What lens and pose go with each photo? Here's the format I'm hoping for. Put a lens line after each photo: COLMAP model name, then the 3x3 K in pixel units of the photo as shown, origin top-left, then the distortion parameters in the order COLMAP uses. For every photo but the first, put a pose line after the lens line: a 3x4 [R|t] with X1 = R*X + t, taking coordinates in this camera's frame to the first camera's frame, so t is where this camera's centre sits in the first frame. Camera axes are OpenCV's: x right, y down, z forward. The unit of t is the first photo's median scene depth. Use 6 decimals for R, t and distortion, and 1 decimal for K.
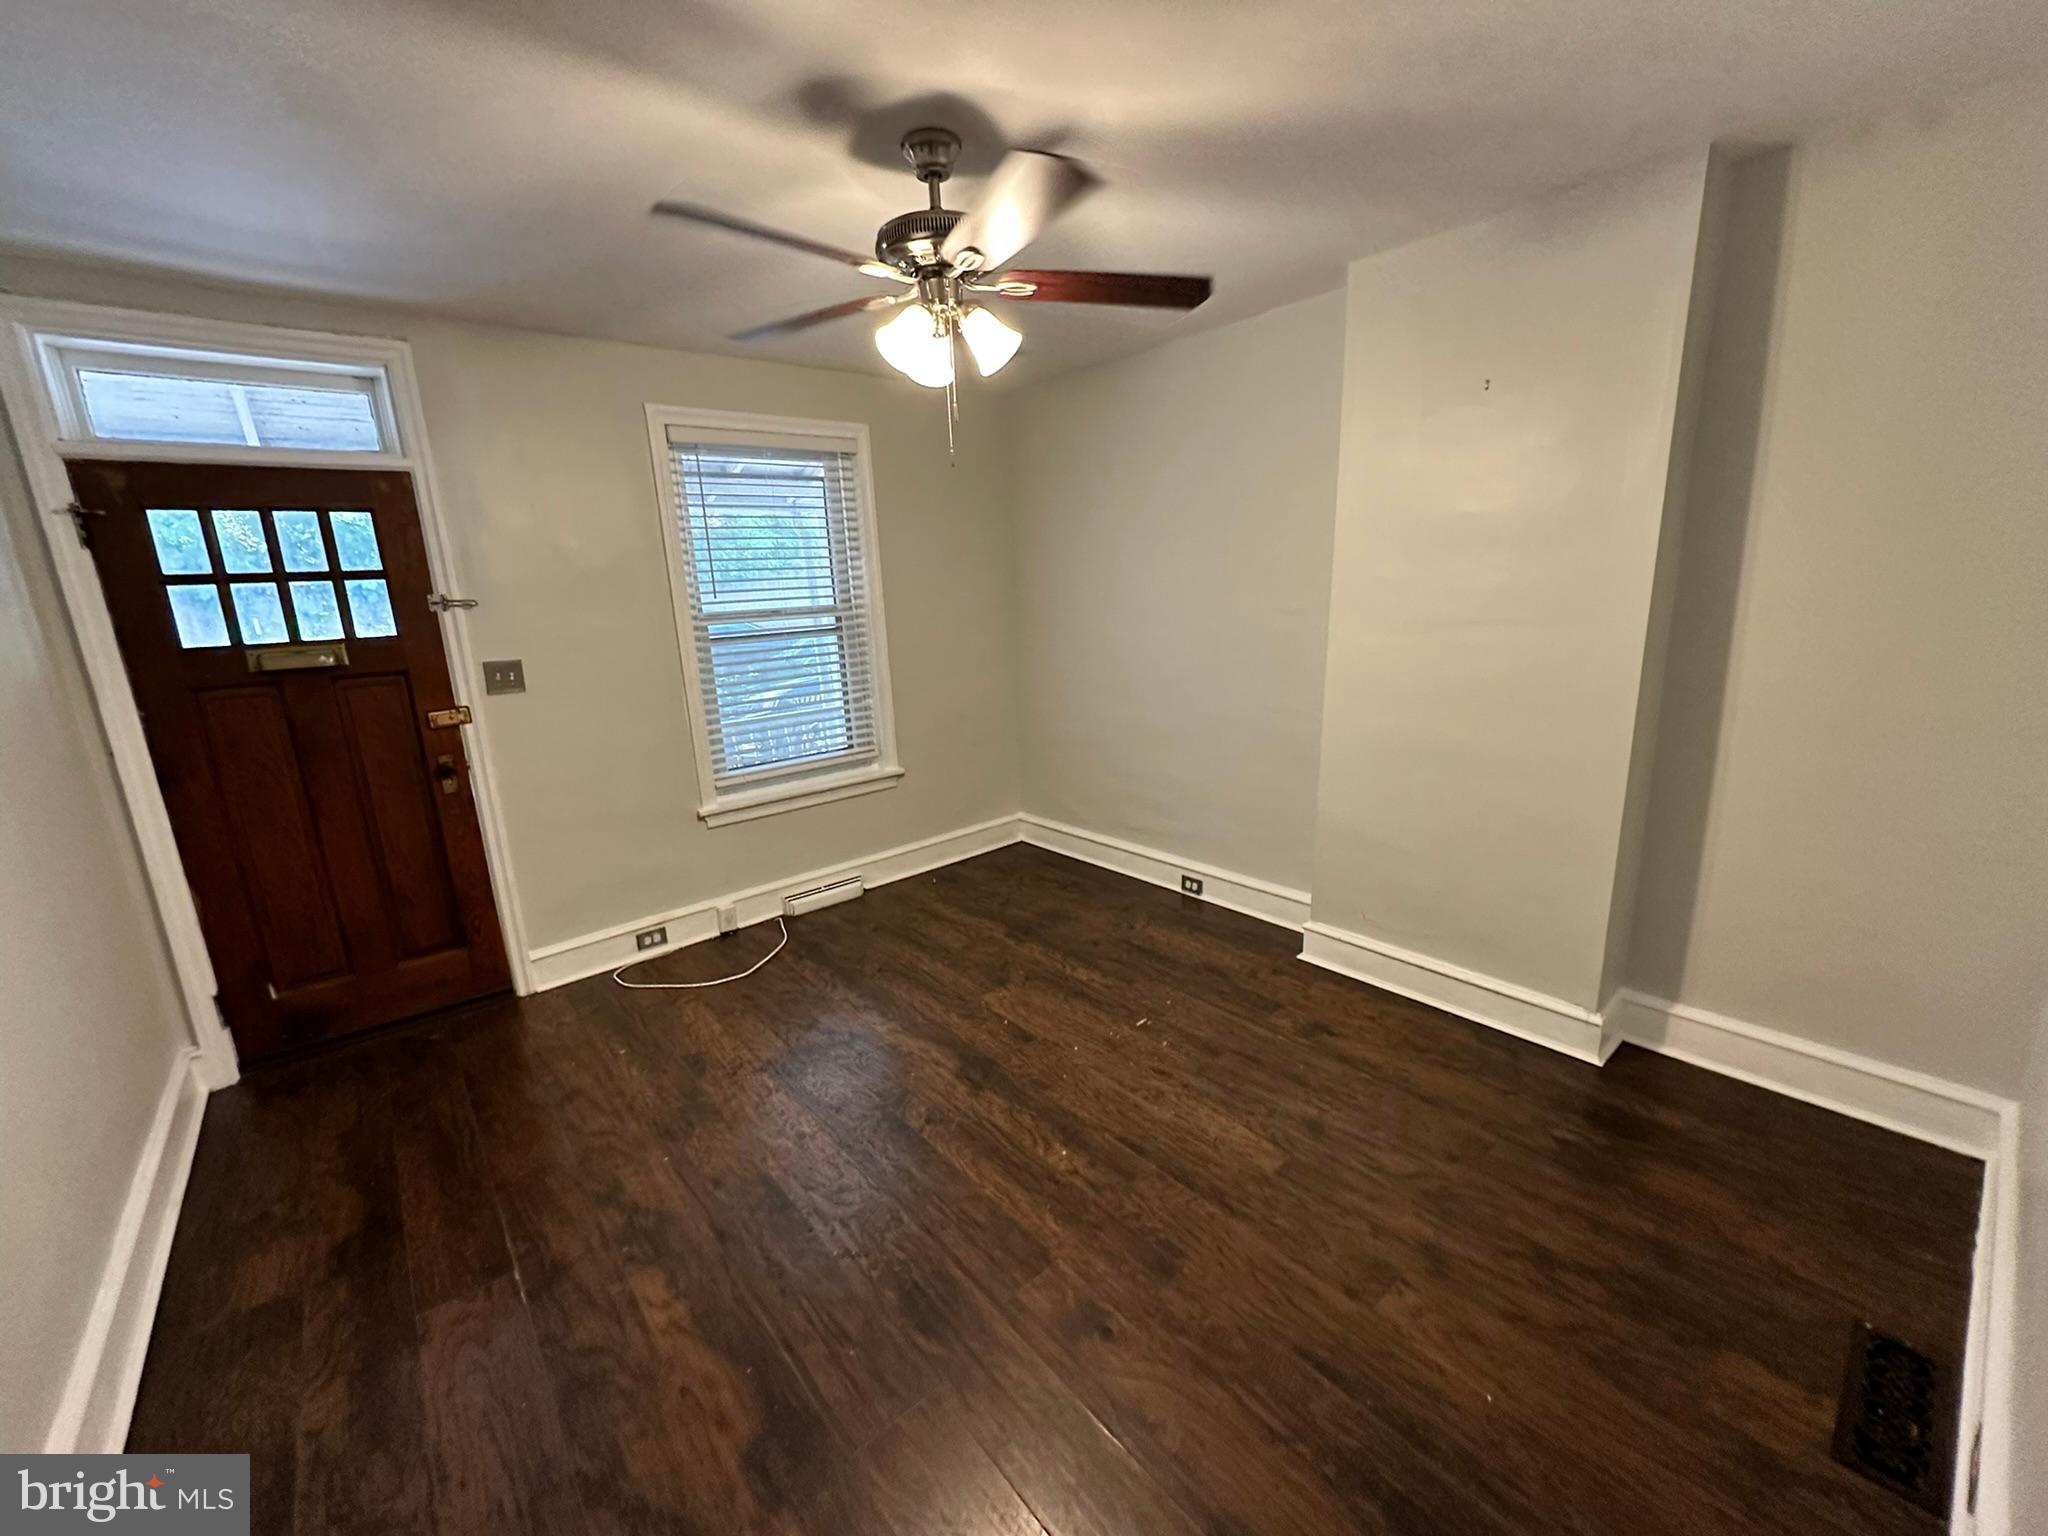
lens RADIAL K [[815.0, 0, 1025.6], [0, 815.0, 770.2], [0, 0, 1]] dist [-0.000985, 0.000029]
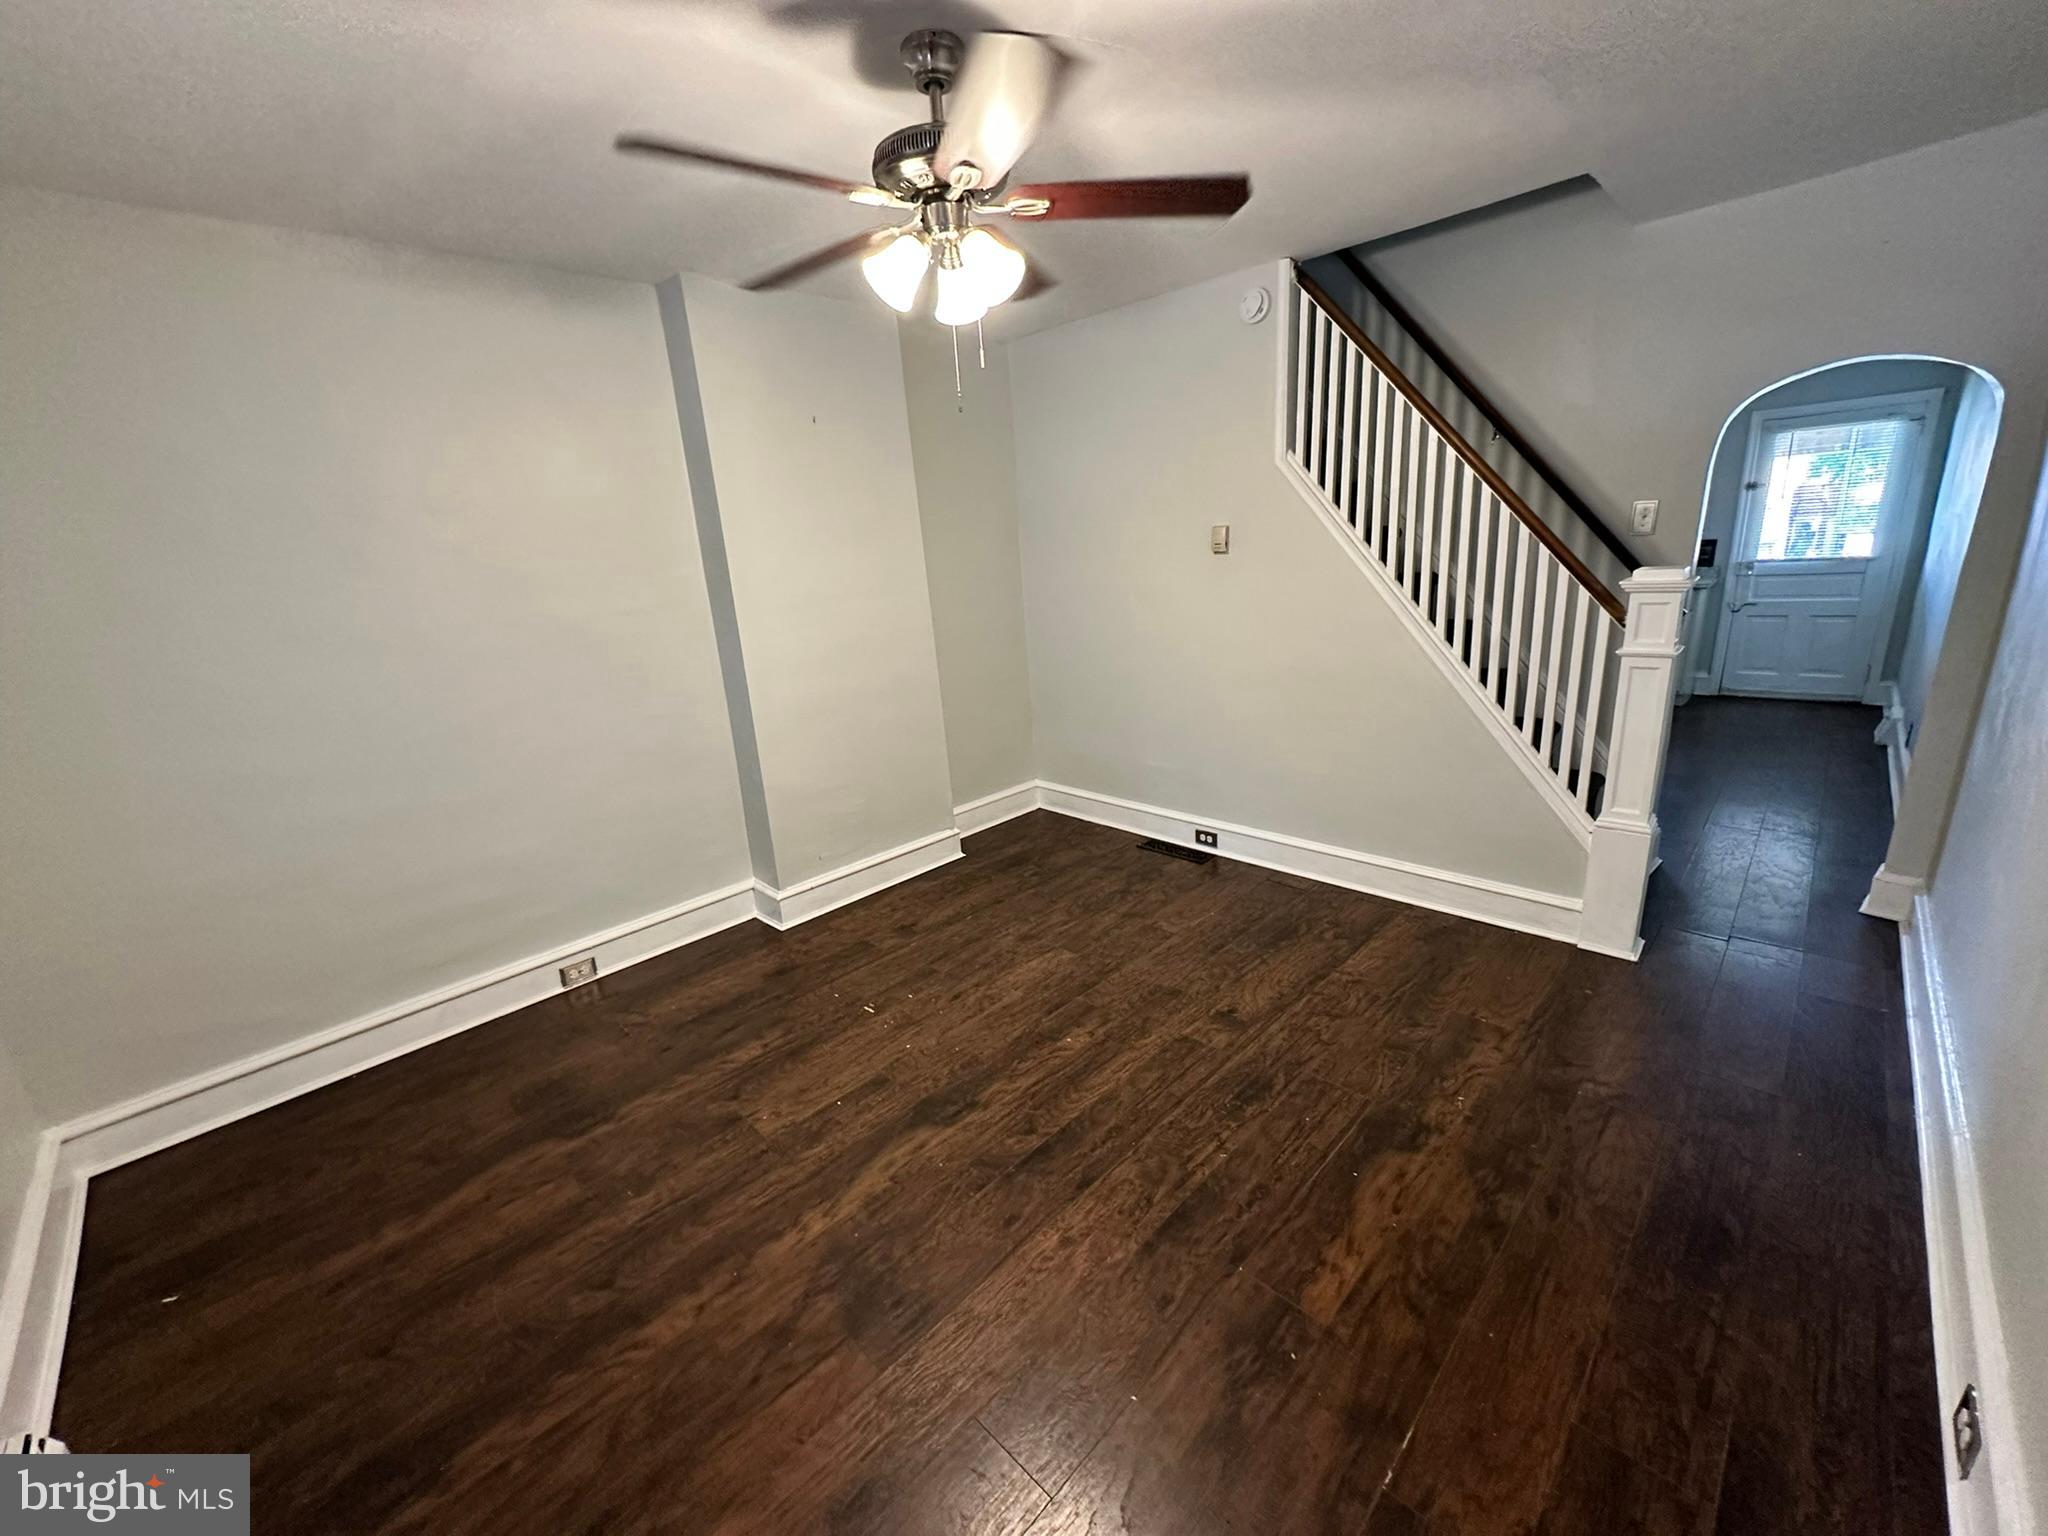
lens RADIAL K [[815.0, 0, 1025.6], [0, 815.0, 770.2], [0, 0, 1]] dist [-0.000985, 0.000029]
pose [[-0.088408, -0.220732, 0.971319, -0.828884], [0.295857, 0.925312, 0.237206, -0.145642], [-0.951132, 0.308343, -0.016500, 0.813383]]
